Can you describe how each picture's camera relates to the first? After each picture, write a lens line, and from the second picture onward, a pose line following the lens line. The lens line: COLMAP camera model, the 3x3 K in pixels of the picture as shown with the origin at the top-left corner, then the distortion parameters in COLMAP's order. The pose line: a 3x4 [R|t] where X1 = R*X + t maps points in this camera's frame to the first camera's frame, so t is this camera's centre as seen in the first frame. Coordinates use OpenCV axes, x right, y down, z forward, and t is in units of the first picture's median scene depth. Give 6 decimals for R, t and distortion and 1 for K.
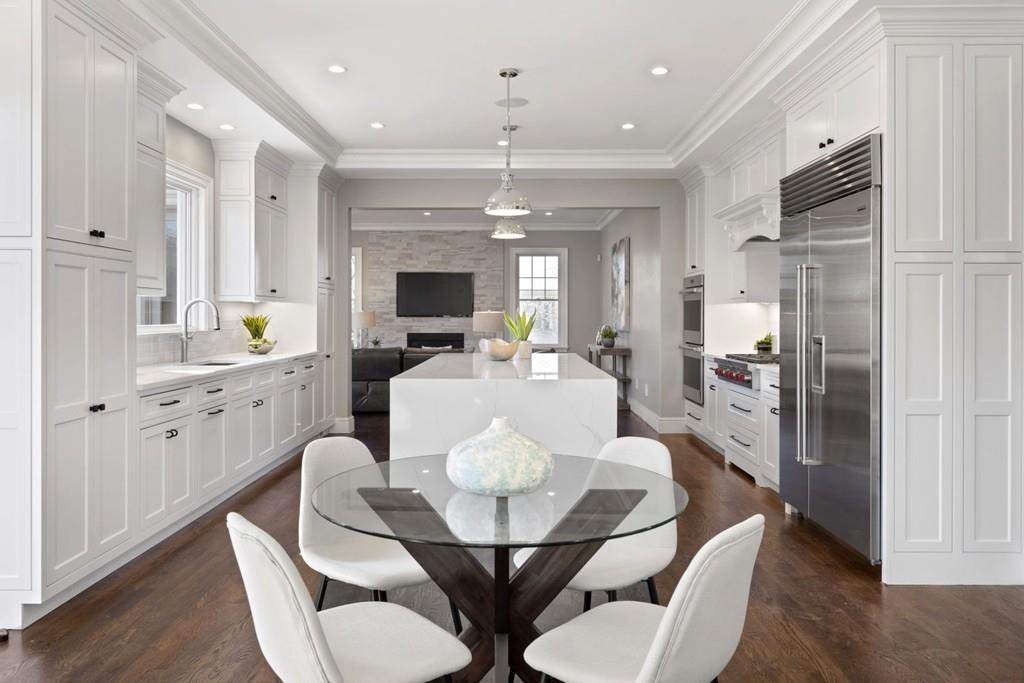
lens RADIAL K [[749.3, 0, 516.8], [0, 749.3, 311.3], [0, 0, 1]] dist [0.003750, -0.006254]
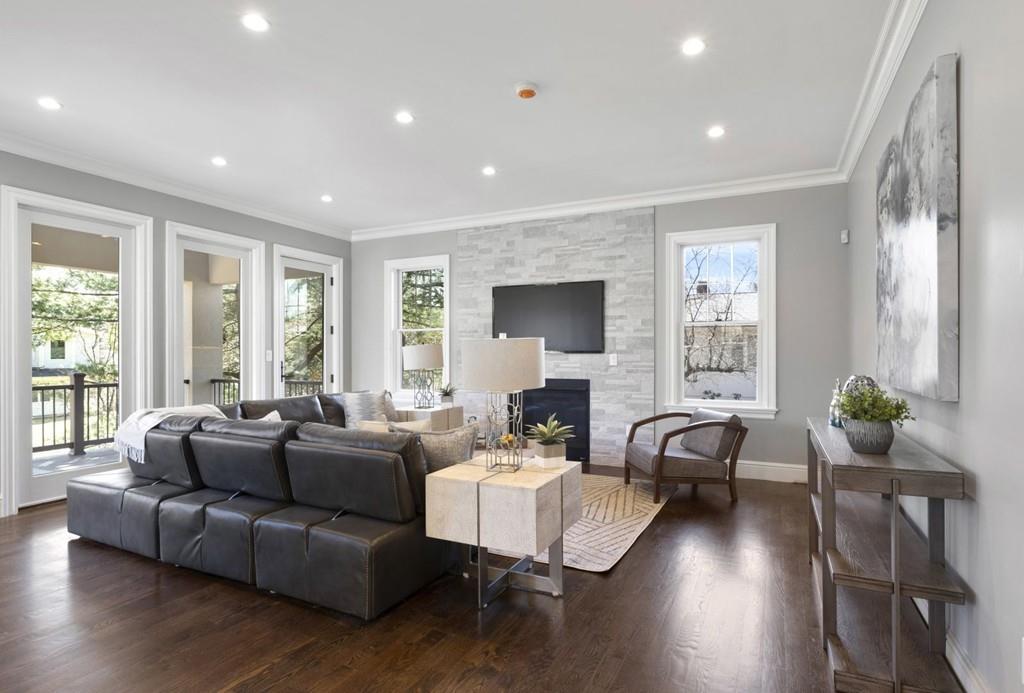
lens RADIAL K [[538.4, 0, 519.4], [0, 538.4, 351.2], [0, 0, 1]] dist [0.002209, -0.000955]
pose [[0.900710, -0.005977, -0.434381, 0.129709], [0.006223, 0.999980, -0.000855, 0.010923], [0.434377, -0.001933, 0.900729, 1.070219]]
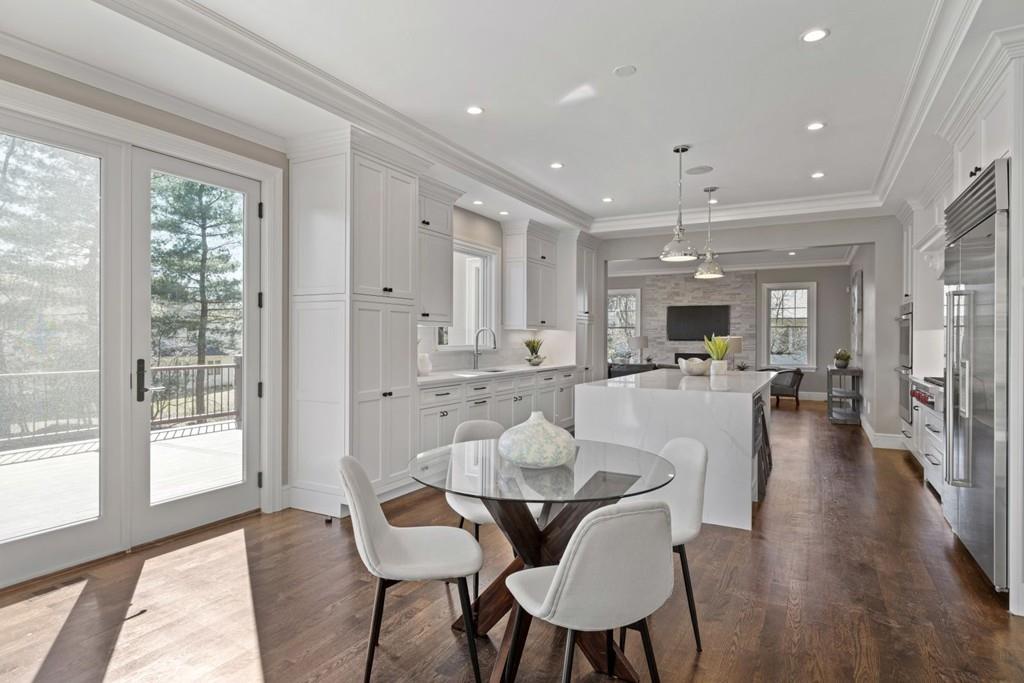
lens RADIAL K [[564.8, 0, 512.1], [0, 564.8, 334.6], [0, 0, 1]] dist [0.006875, 0.001172]
pose [[0.878959, -0.000432, -0.476897, 0.133361], [-0.000893, 0.999996, -0.002551, -0.000333], [0.476896, 0.002668, 0.878956, 0.013463]]
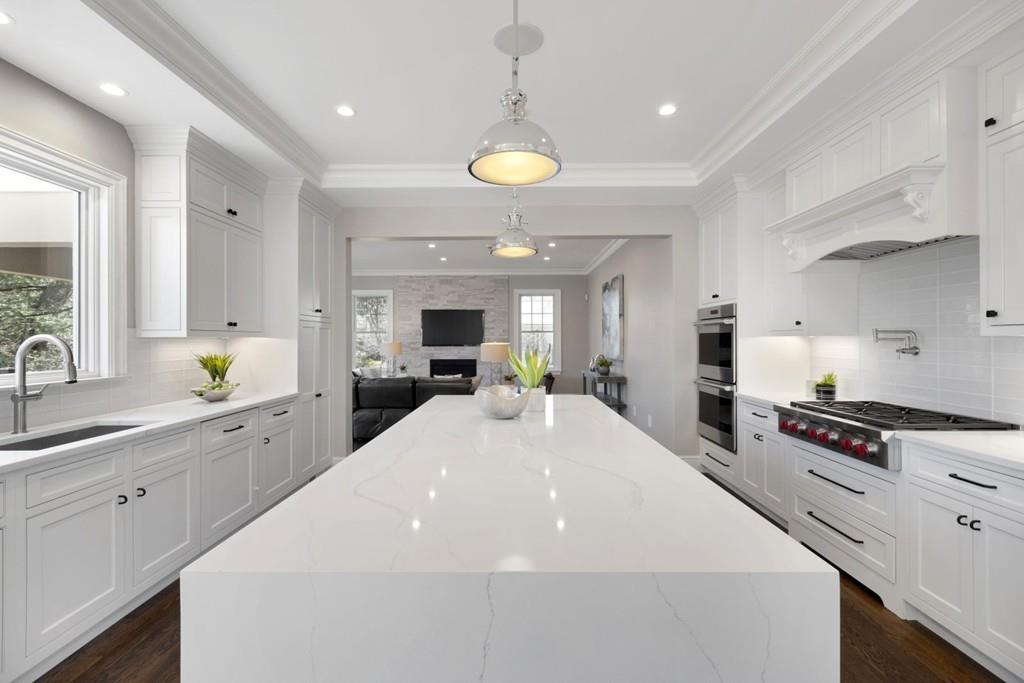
lens RADIAL K [[460.3, 0, 514.1], [0, 460.3, 339.9], [0, 0, 1]] dist [-0.007103, 0.001014]
pose [[0.999971, -0.004265, -0.006292, -0.007763], [0.004293, 0.999981, 0.004373, -0.010028], [0.006273, -0.004400, 0.999971, 0.462183]]
